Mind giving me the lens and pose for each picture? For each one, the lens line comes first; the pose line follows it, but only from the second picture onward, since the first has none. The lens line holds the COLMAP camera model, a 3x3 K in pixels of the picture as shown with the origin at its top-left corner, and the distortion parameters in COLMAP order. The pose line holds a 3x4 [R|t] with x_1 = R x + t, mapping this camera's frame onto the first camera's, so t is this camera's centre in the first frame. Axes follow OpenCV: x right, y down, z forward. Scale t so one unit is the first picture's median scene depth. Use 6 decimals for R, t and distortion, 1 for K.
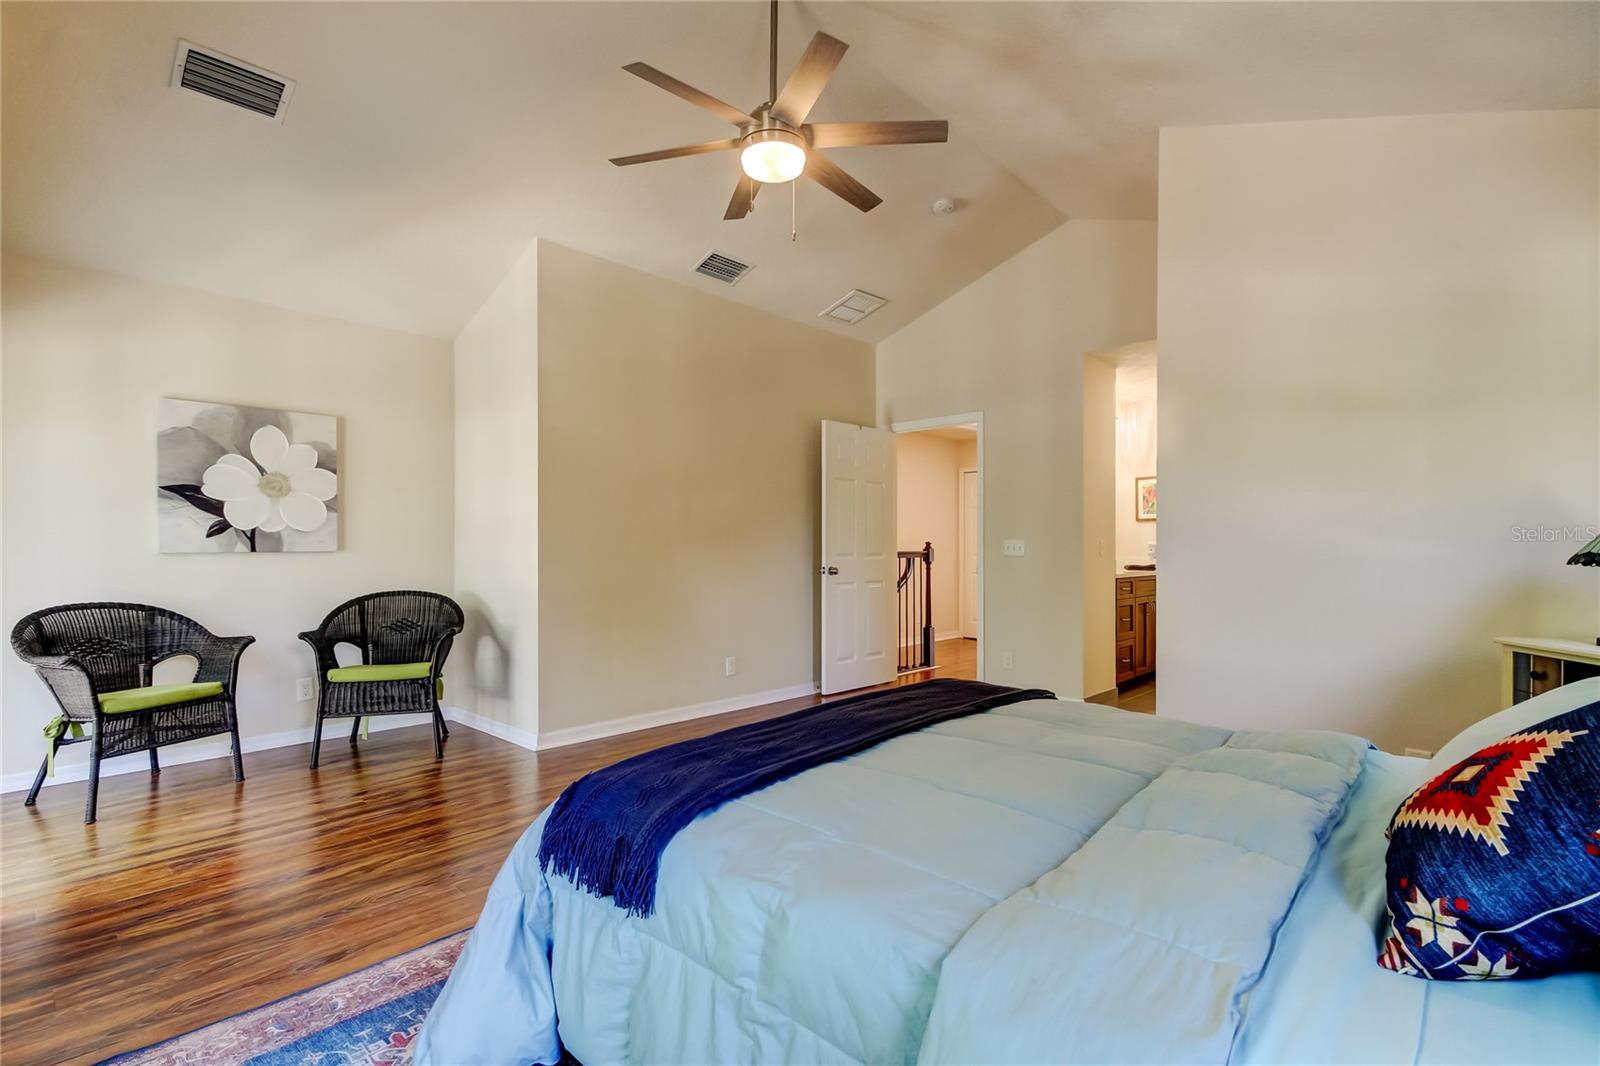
lens RADIAL K [[782.5, 0, 800.0], [0, 782.5, 533.0], [0, 0, 1]] dist [-0.001498, -0.000874]
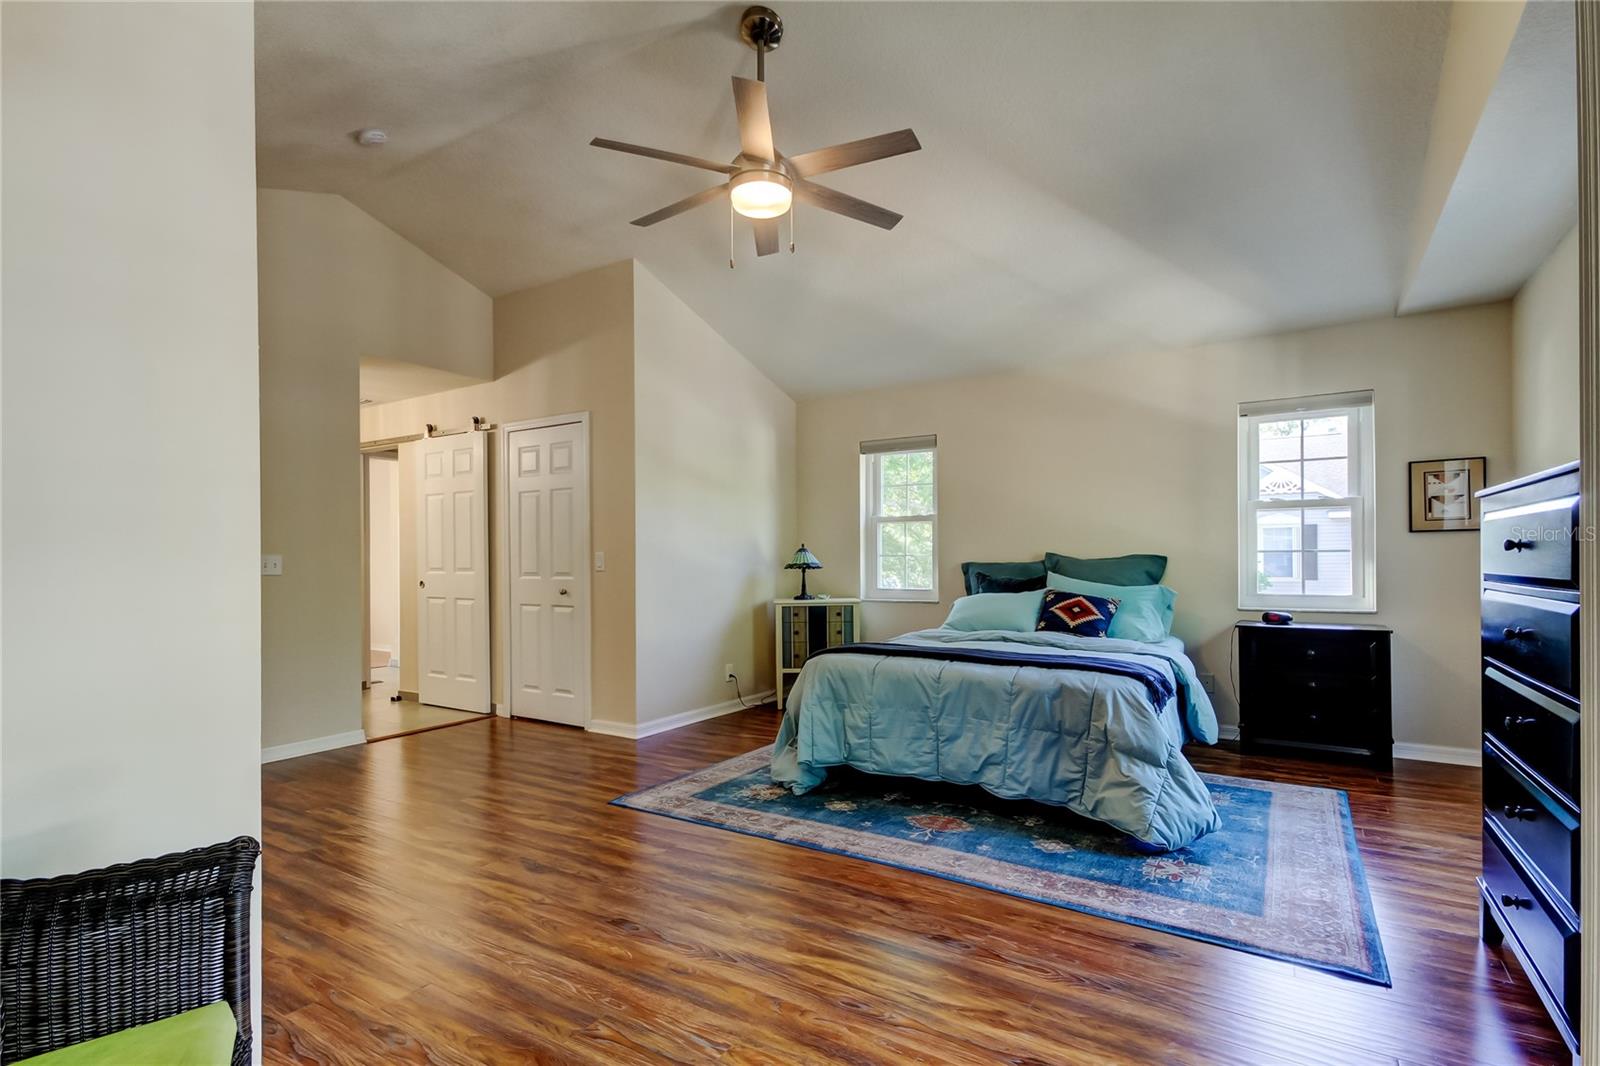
lens RADIAL K [[735.0, 0, 834.9], [0, 735.0, 555.4], [0, 0, 1]] dist [0.015721, 0.000312]
pose [[-0.214392, 0.013242, 0.976658, -0.768869], [-0.010429, 0.999820, -0.015845, 0.018307], [-0.976692, -0.013583, -0.214215, 0.843126]]
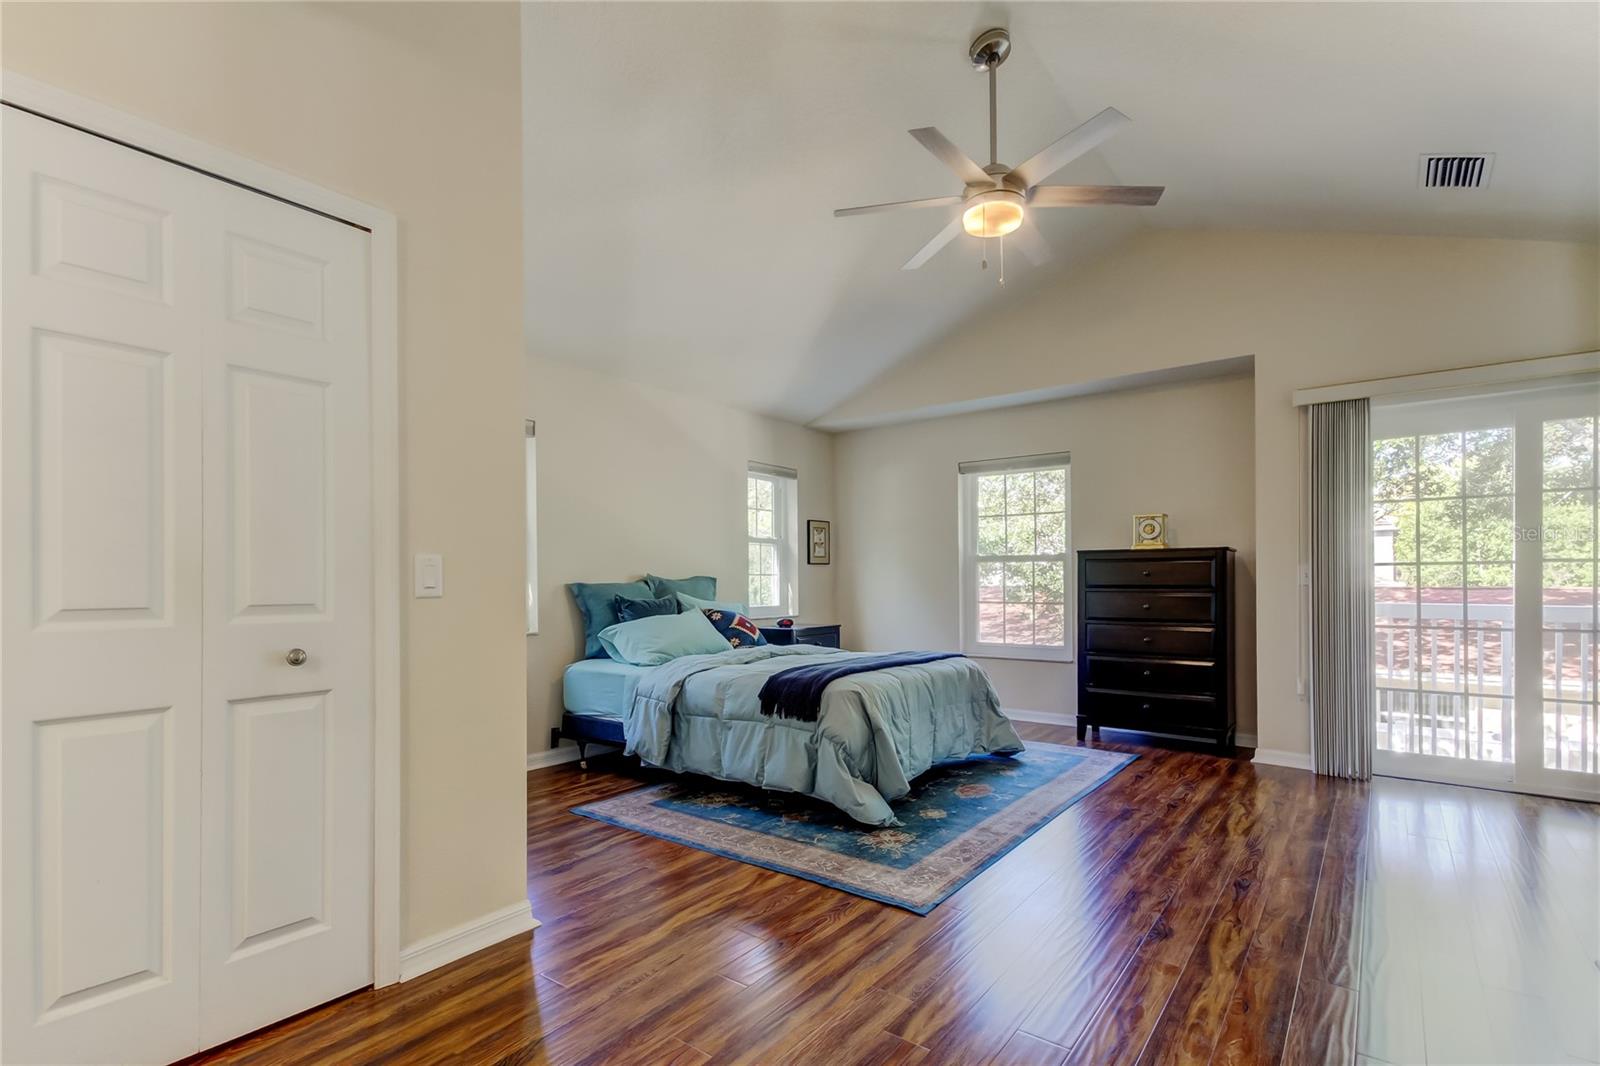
lens RADIAL K [[755.6, 0, 794.8], [0, 755.6, 577.1], [0, 0, 1]] dist [0.018203, 0.000109]
pose [[-0.995849, 0.005946, -0.090829, 0.253186], [0.008018, 0.999716, -0.022460, 0.028102], [0.090670, -0.023095, -0.995613, 1.511358]]
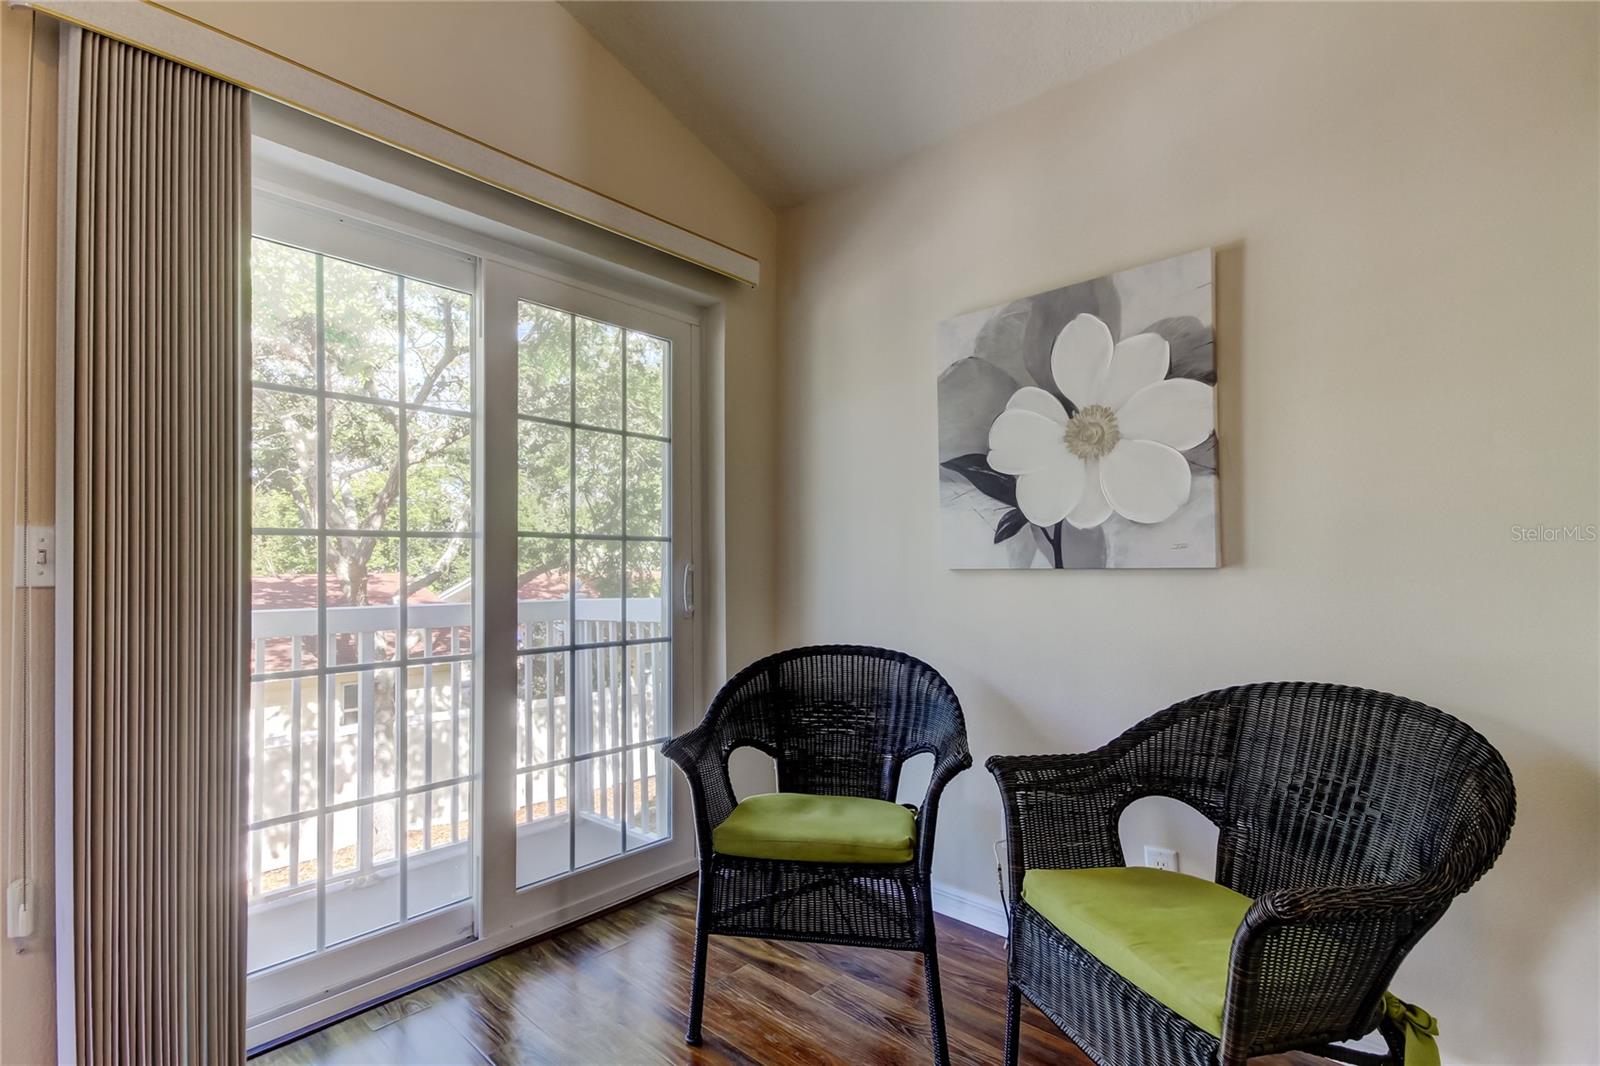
lens RADIAL K [[754.2, 0, 801.9], [0, 754.2, 555.5], [0, 0, 1]] dist [0.016068, -0.001124]
pose [[0.024029, -0.008048, -0.999679, -0.209955], [0.023613, 0.999693, -0.007480, 0.015802], [0.999432, -0.023426, 0.024211, 0.840001]]
